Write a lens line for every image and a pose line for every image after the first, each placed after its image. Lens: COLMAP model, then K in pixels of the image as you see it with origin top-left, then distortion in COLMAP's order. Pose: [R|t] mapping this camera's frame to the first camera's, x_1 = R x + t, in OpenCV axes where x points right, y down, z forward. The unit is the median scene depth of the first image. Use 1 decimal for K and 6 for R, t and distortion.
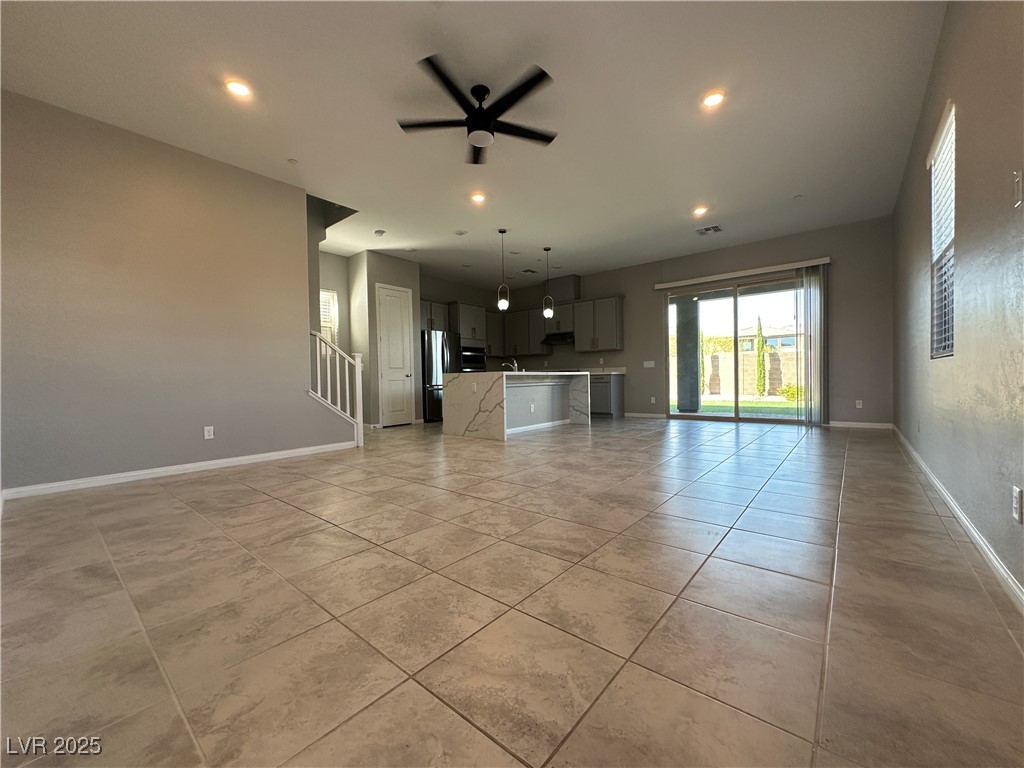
lens RADIAL K [[407.4, 0, 513.5], [0, 407.4, 384.9], [0, 0, 1]] dist [0.002713, 0.000090]
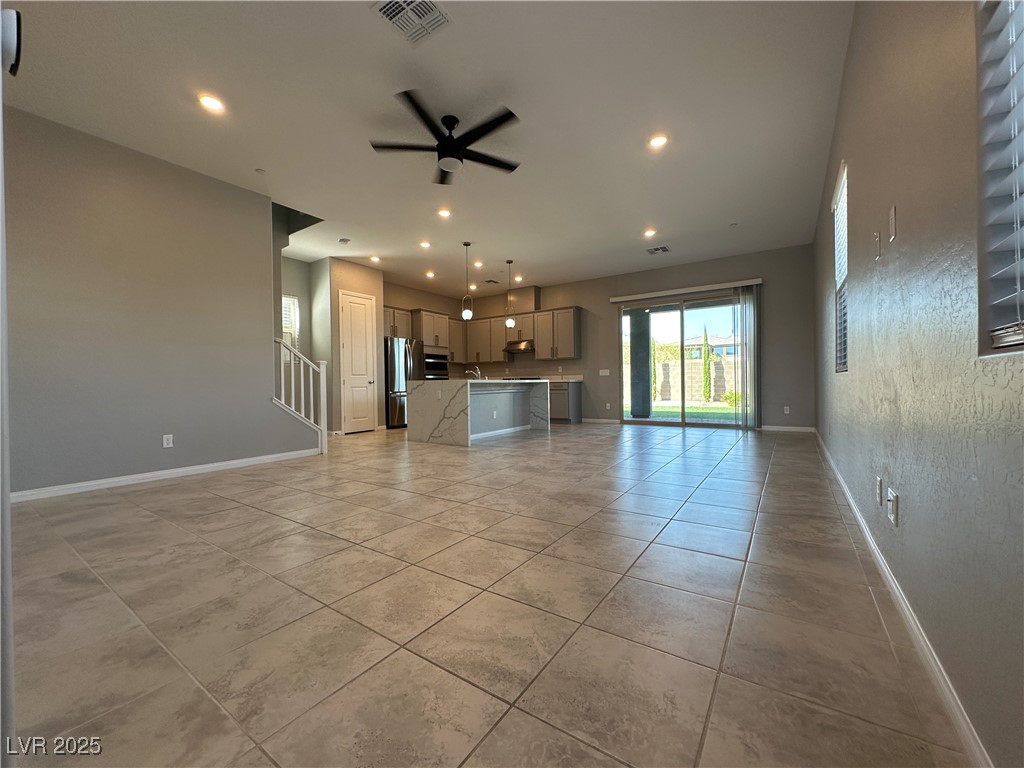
lens RADIAL K [[407.4, 0, 515.8], [0, 407.4, 385.0], [0, 0, 1]] dist [0.002713, 0.000090]
pose [[0.994555, 0.004920, 0.104093, -0.022347], [-0.003536, 0.999903, -0.013471, -0.010801], [-0.104149, 0.013030, 0.994476, -0.095186]]
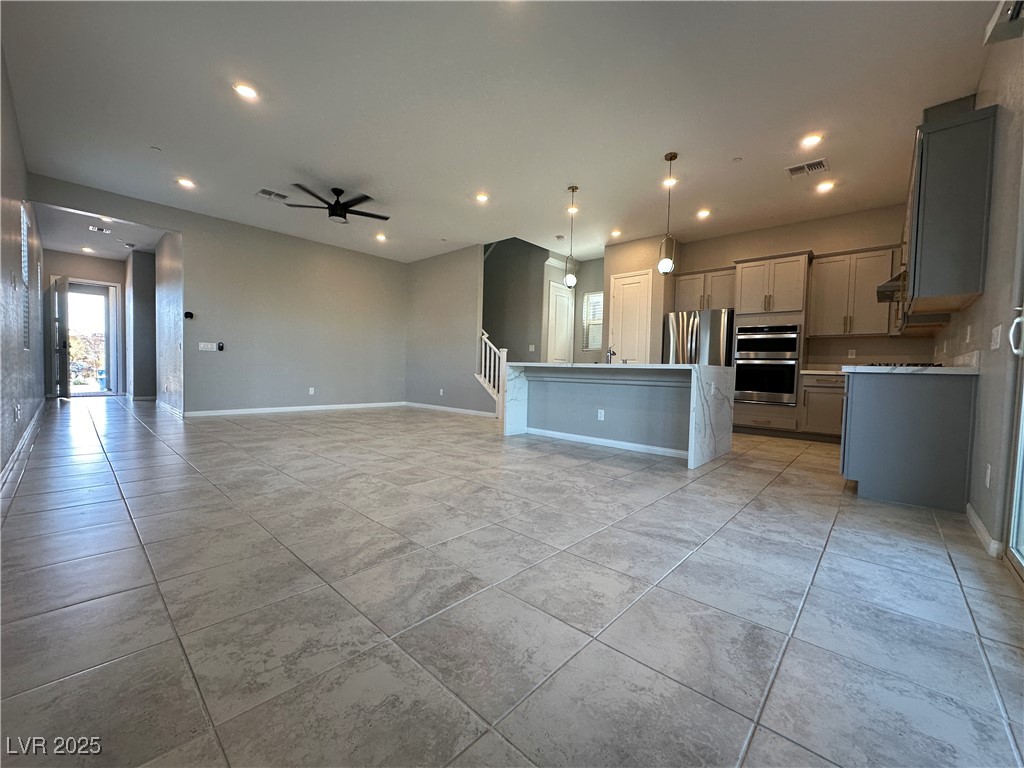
lens RADIAL K [[407.4, 0, 515.4], [0, 407.4, 382.4], [0, 0, 1]] dist [0.002713, 0.000090]
pose [[-0.041968, 0.042862, -0.998199, 1.742535], [-0.044354, 0.998014, 0.044719, -0.052446], [0.998134, 0.046151, -0.039983, 2.033062]]
